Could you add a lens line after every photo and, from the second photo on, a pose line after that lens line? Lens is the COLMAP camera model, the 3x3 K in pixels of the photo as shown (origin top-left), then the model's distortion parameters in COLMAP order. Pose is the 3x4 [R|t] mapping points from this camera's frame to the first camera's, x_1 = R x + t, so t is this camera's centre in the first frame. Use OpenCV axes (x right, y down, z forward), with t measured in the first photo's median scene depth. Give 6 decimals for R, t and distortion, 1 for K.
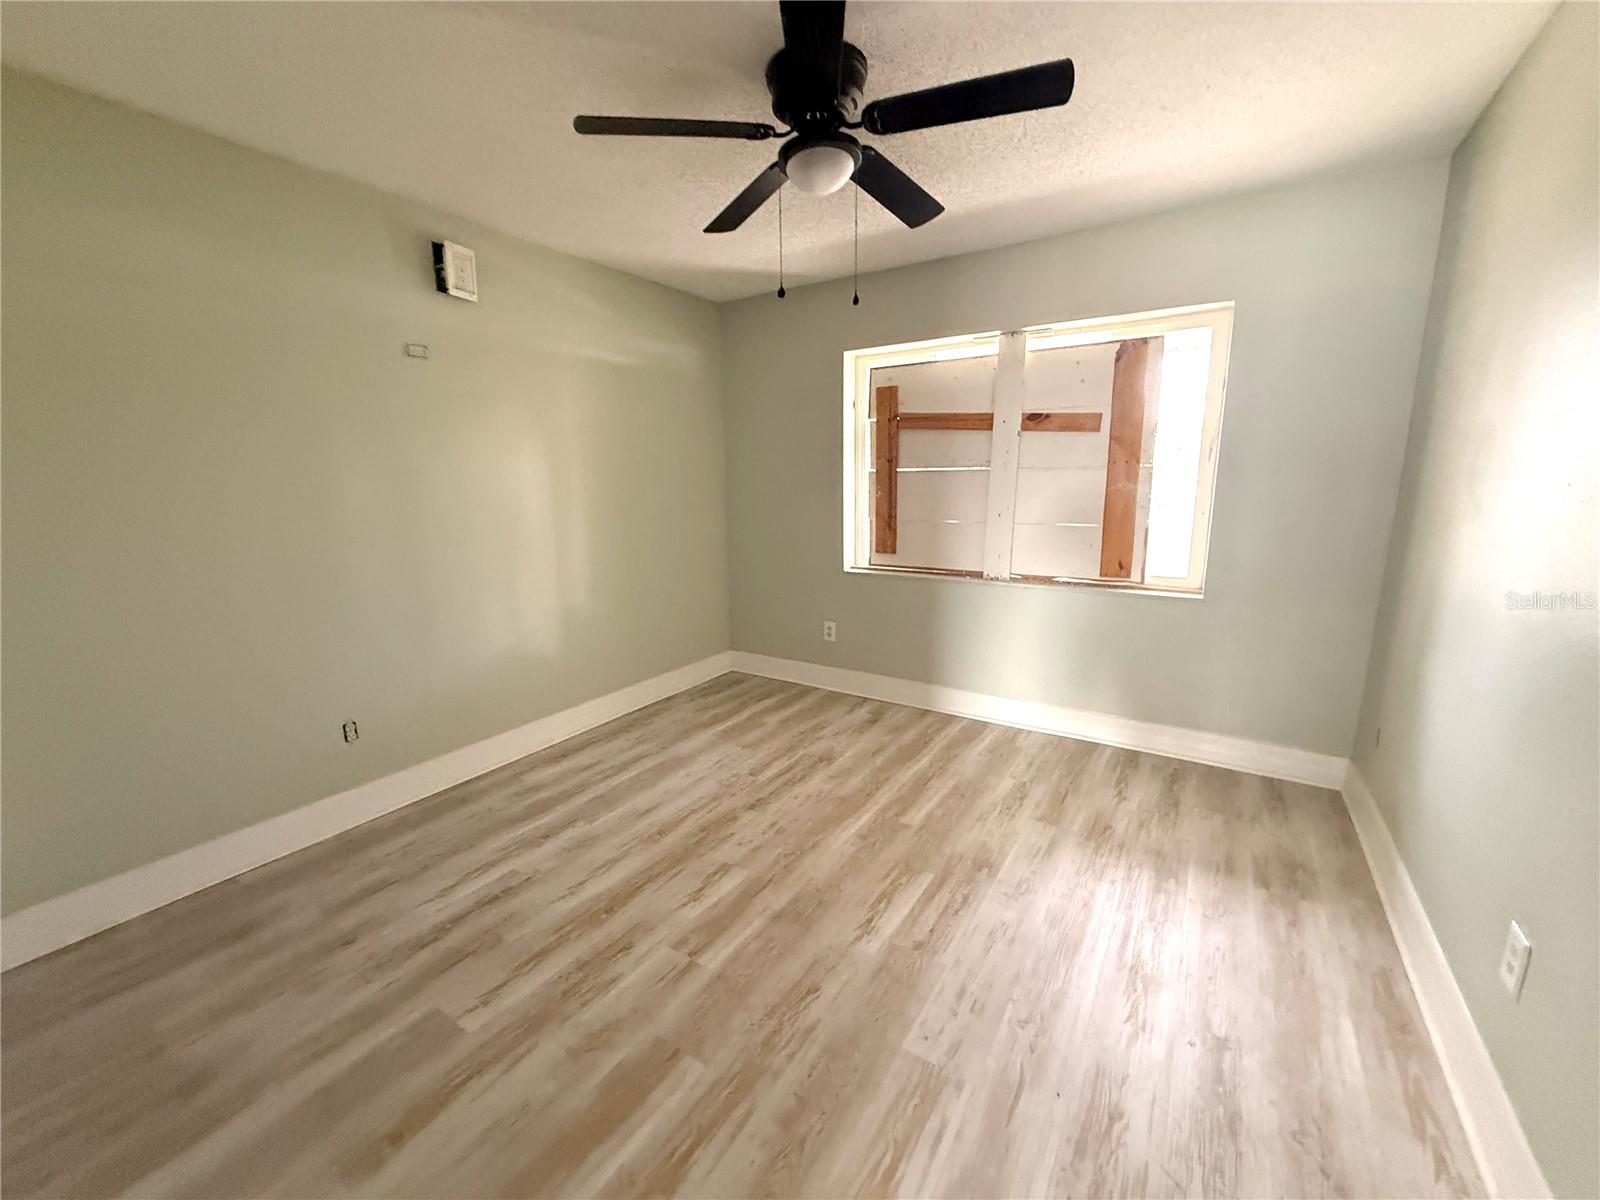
lens RADIAL K [[641.9, 0, 796.8], [0, 641.9, 601.7], [0, 0, 1]] dist [-0.001700, -0.000036]
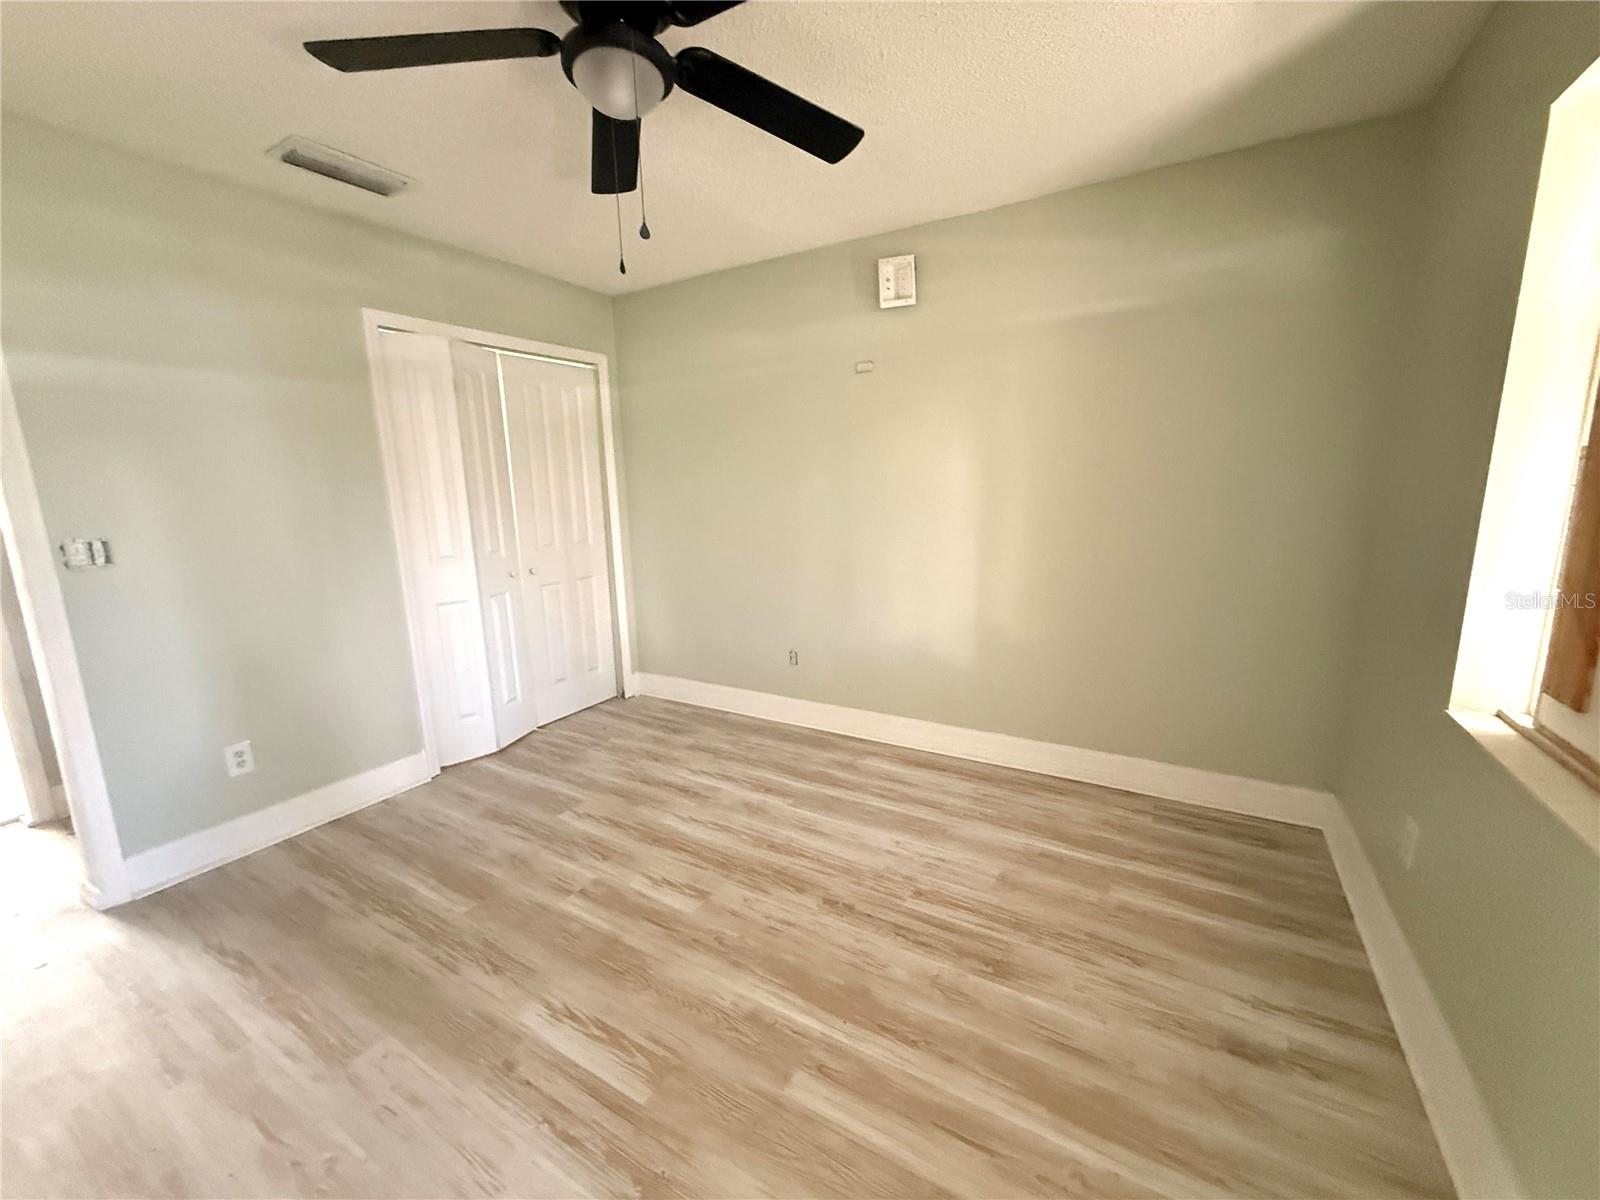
lens RADIAL K [[641.9, 0, 795.4], [0, 641.9, 598.7], [0, 0, 1]] dist [-0.001700, -0.000036]
pose [[0.035883, 0.192982, -0.980546, 0.688238], [-0.170871, 0.967914, 0.184243, -0.190432], [0.984640, 0.160935, 0.067707, 0.939998]]
